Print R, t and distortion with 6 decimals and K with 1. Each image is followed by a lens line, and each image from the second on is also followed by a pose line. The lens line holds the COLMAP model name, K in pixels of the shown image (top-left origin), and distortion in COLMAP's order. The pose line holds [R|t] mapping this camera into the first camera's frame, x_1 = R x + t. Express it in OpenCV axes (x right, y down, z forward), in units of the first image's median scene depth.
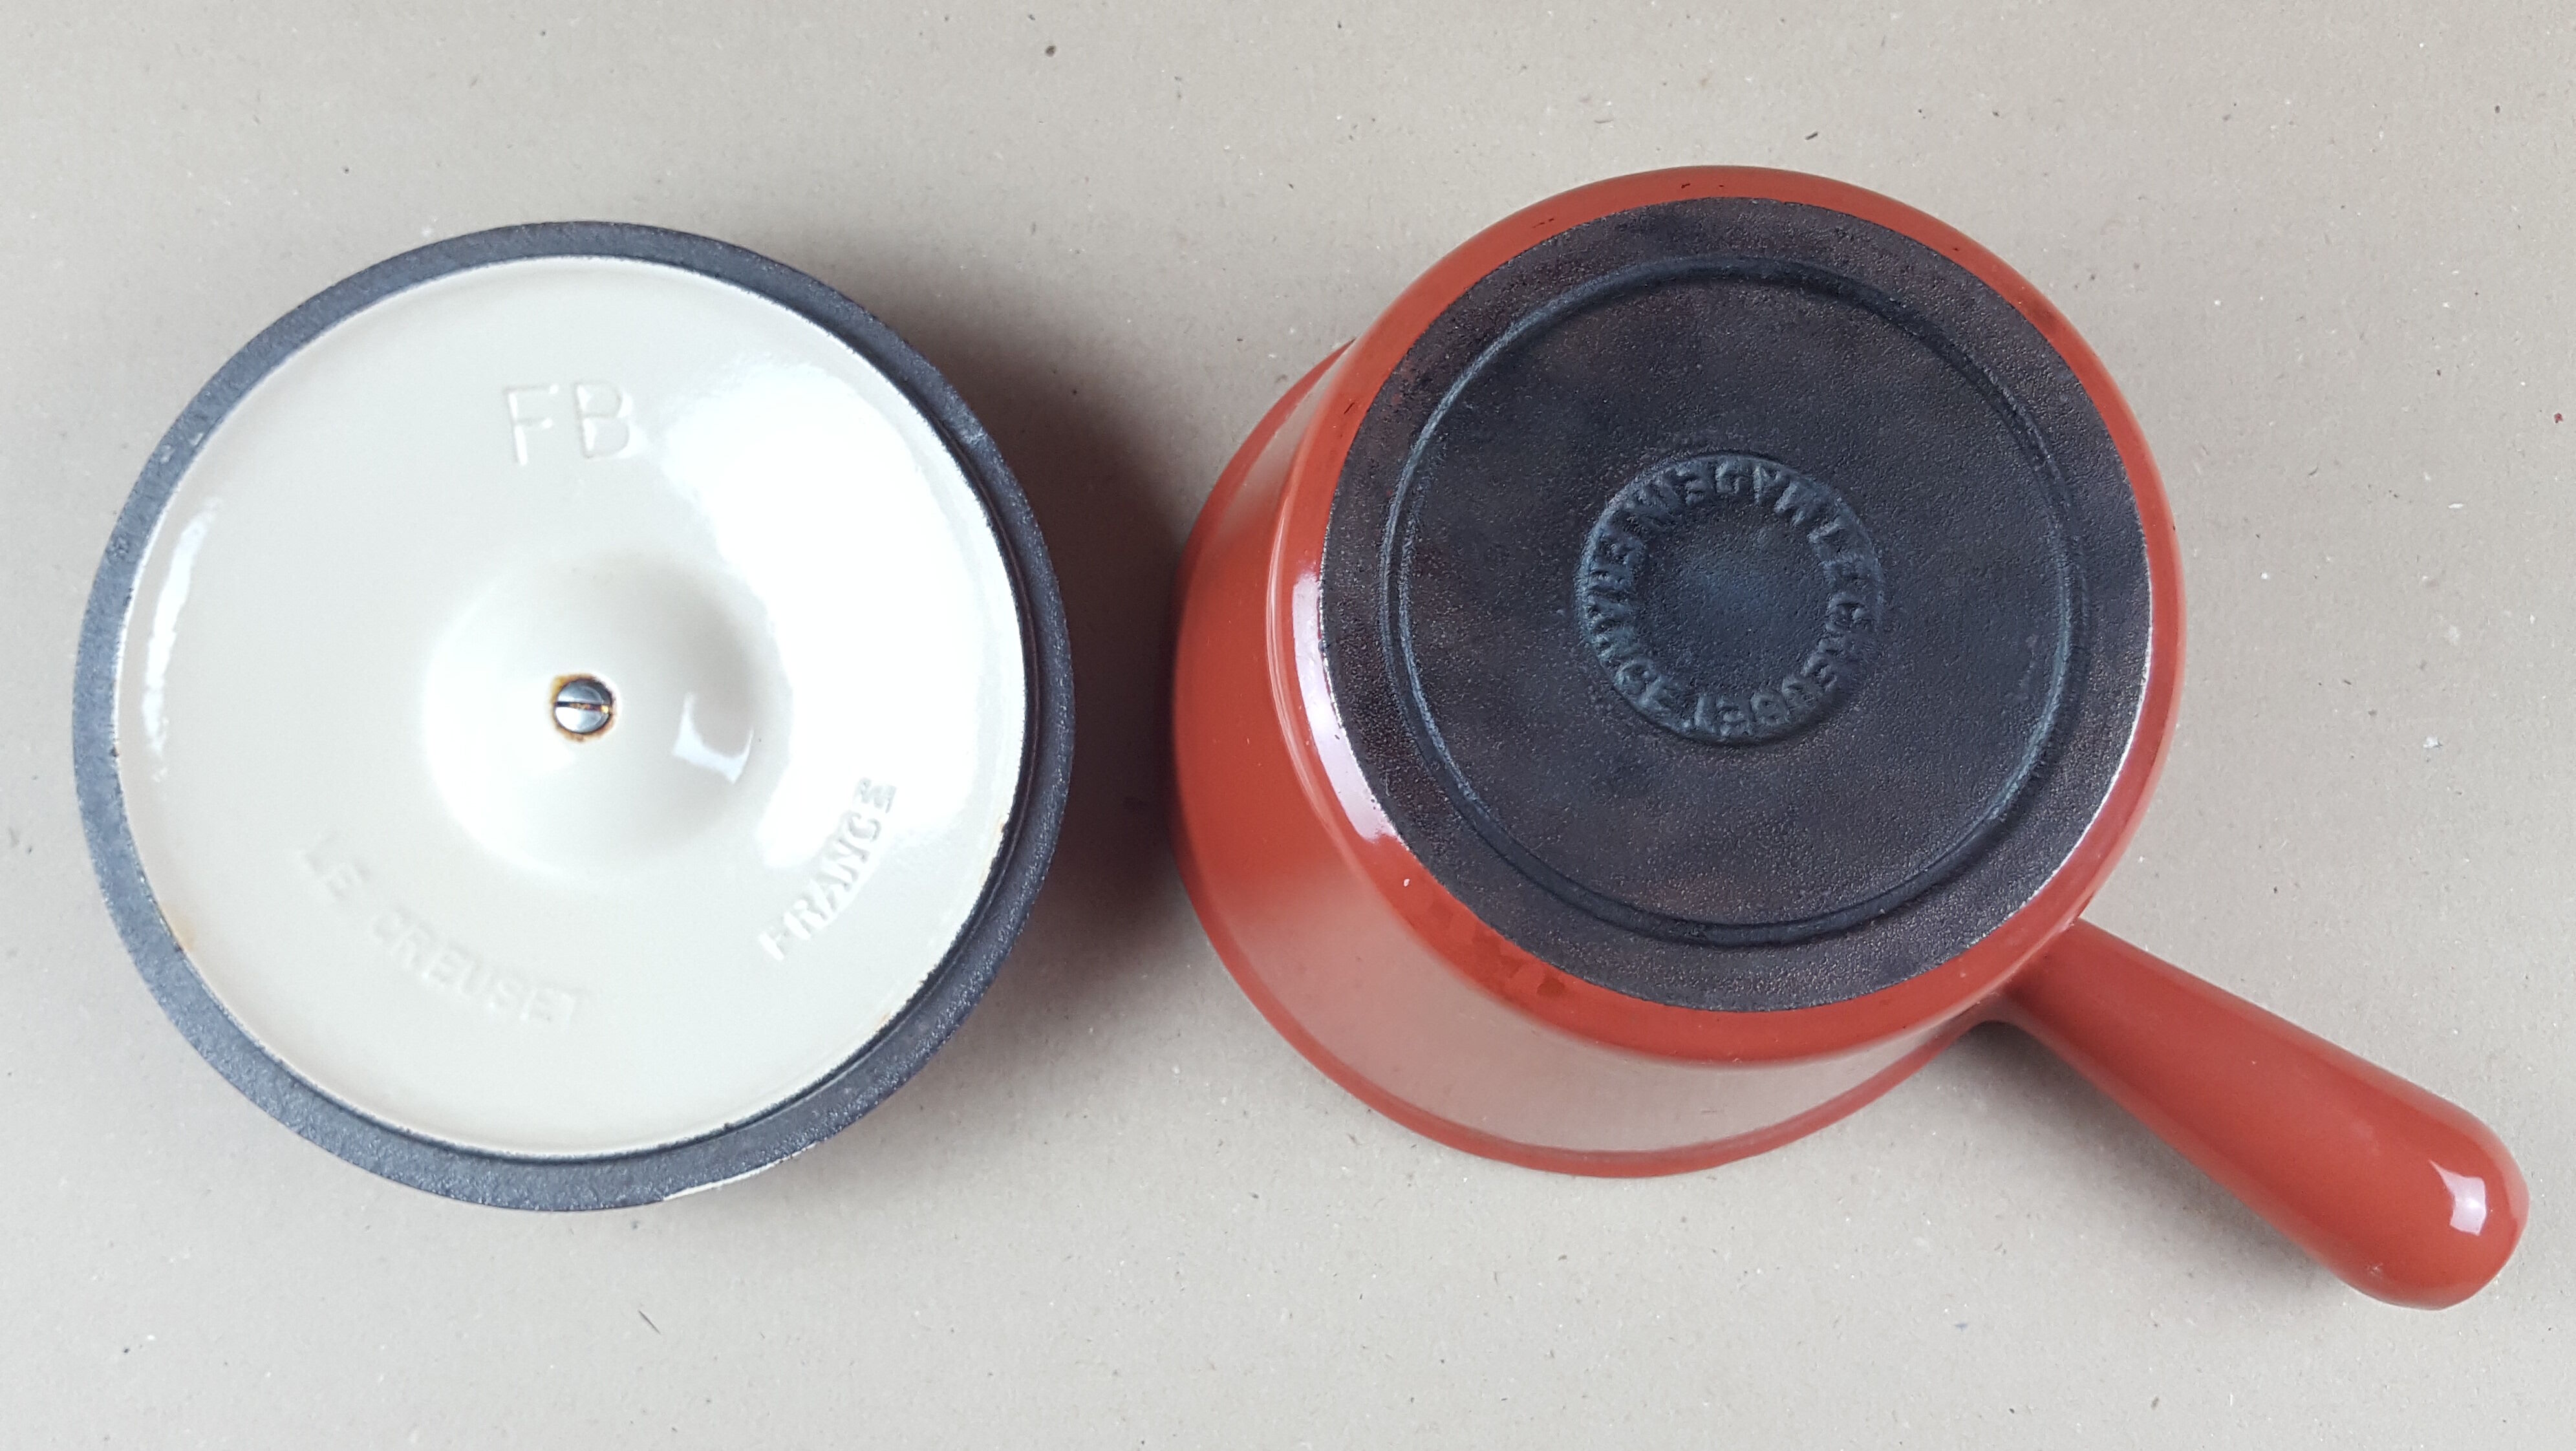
lens RADIAL K [[2119.0, 0, 1242.0], [0, 2119.0, 727.6], [0, 0, 1]] dist [0.093348, -0.165613]
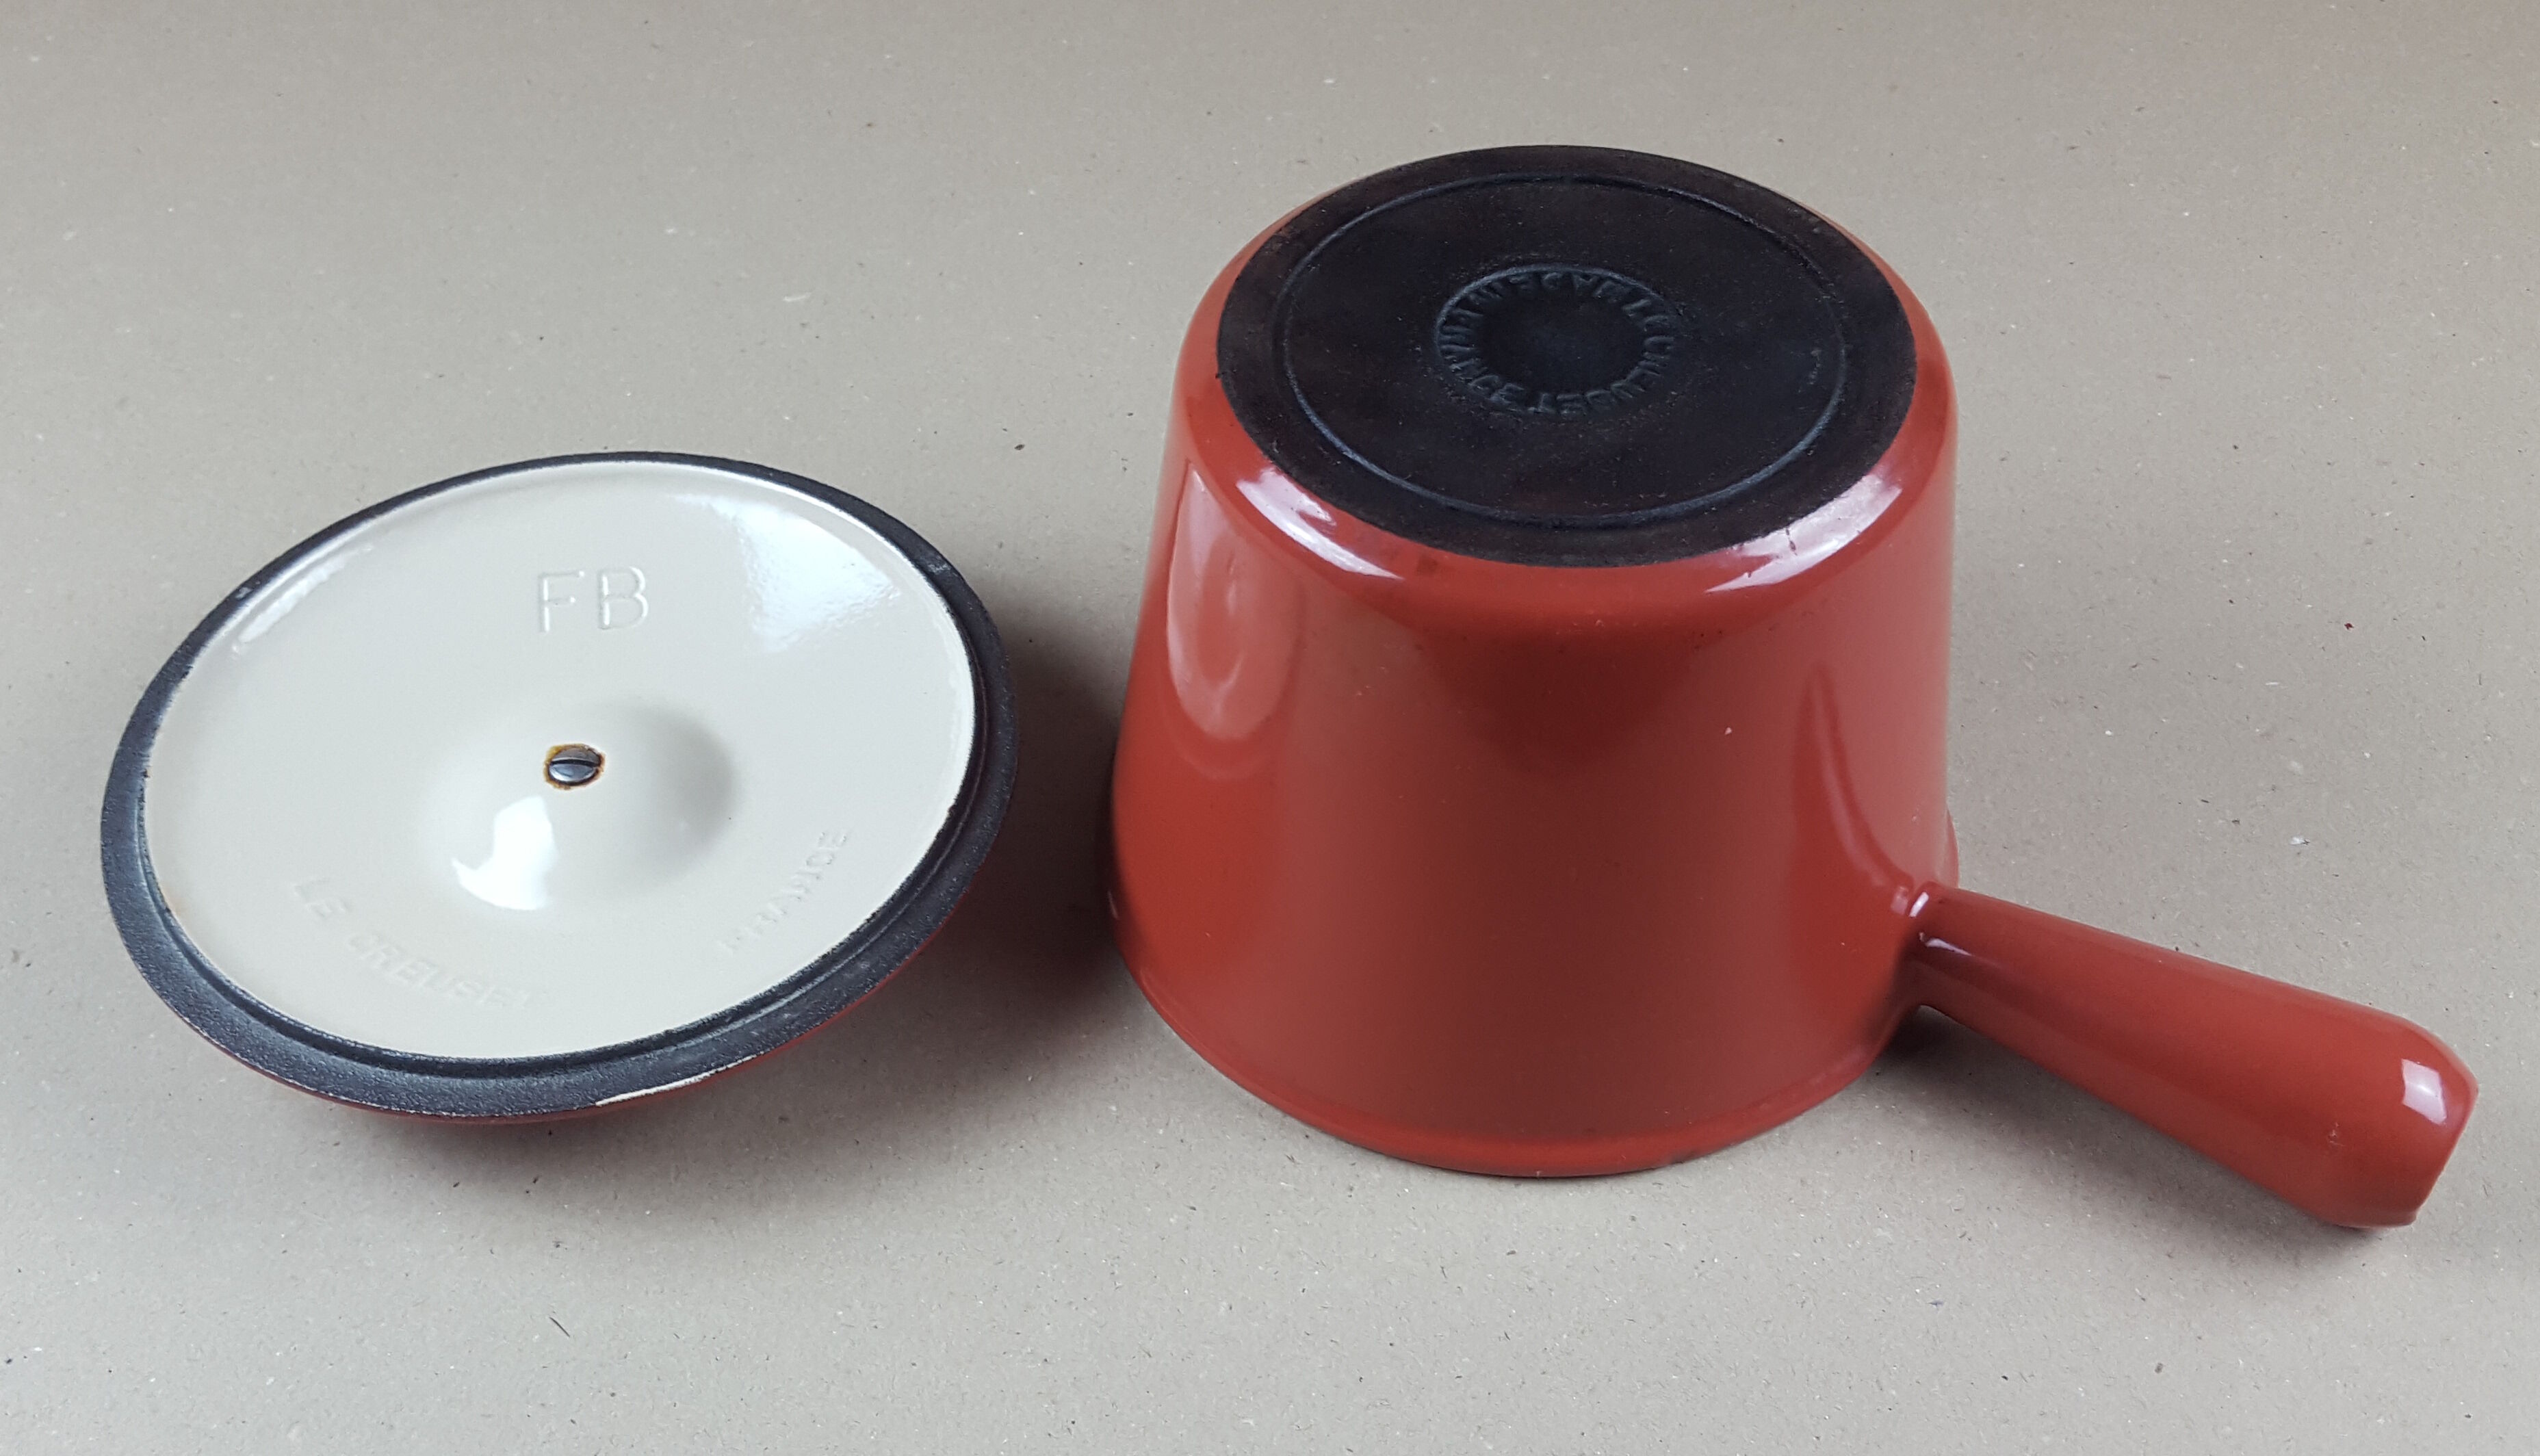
lens RADIAL K [[2044.7, 0, 1189.5], [0, 2044.7, 734.5], [0, 0, 1]] dist [0.089853, -0.117395]
pose [[0.999631, -0.024188, -0.012340, 0.022460], [0.015412, 0.879556, -0.475545, 0.490290], [0.022356, 0.475180, 0.879605, 0.065854]]
